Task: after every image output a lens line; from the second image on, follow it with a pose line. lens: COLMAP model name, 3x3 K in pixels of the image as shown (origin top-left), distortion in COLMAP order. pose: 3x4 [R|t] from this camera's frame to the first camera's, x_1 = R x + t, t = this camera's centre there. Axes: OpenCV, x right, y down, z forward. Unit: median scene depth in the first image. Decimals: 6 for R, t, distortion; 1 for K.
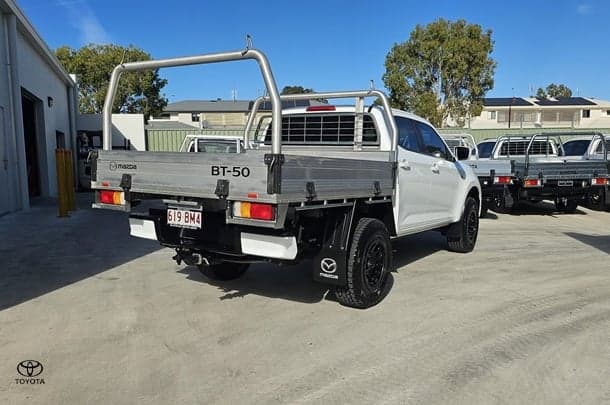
lens RADIAL K [[509.6, 0, 321.0], [0, 509.6, 204.4], [0, 0, 1]] dist [0.036596, -0.007677]
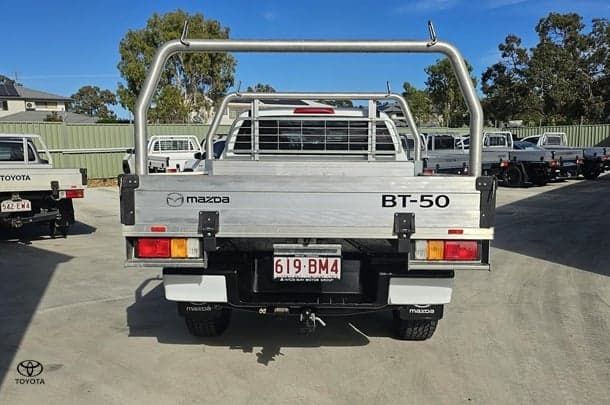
lens RADIAL K [[509.6, 0, 321.0], [0, 509.6, 204.4], [0, 0, 1]] dist [0.036596, -0.007677]
pose [[0.853694, -0.065871, 0.516592, -0.489676], [0.059858, 0.997805, 0.028312, -0.063890], [-0.517323, 0.006752, 0.855764, 0.305792]]
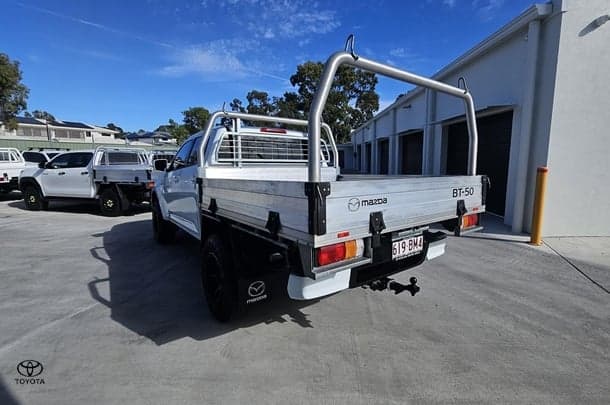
lens RADIAL K [[284.3, 0, 314.1], [0, 284.3, 194.7], [0, 0, 1]] dist [-0.004603, -0.001028]
pose [[0.361488, -0.115921, 0.925143, -0.646823], [0.091451, 0.991865, 0.088548, -0.105222], [-0.927881, 0.052596, 0.369148, 0.769746]]
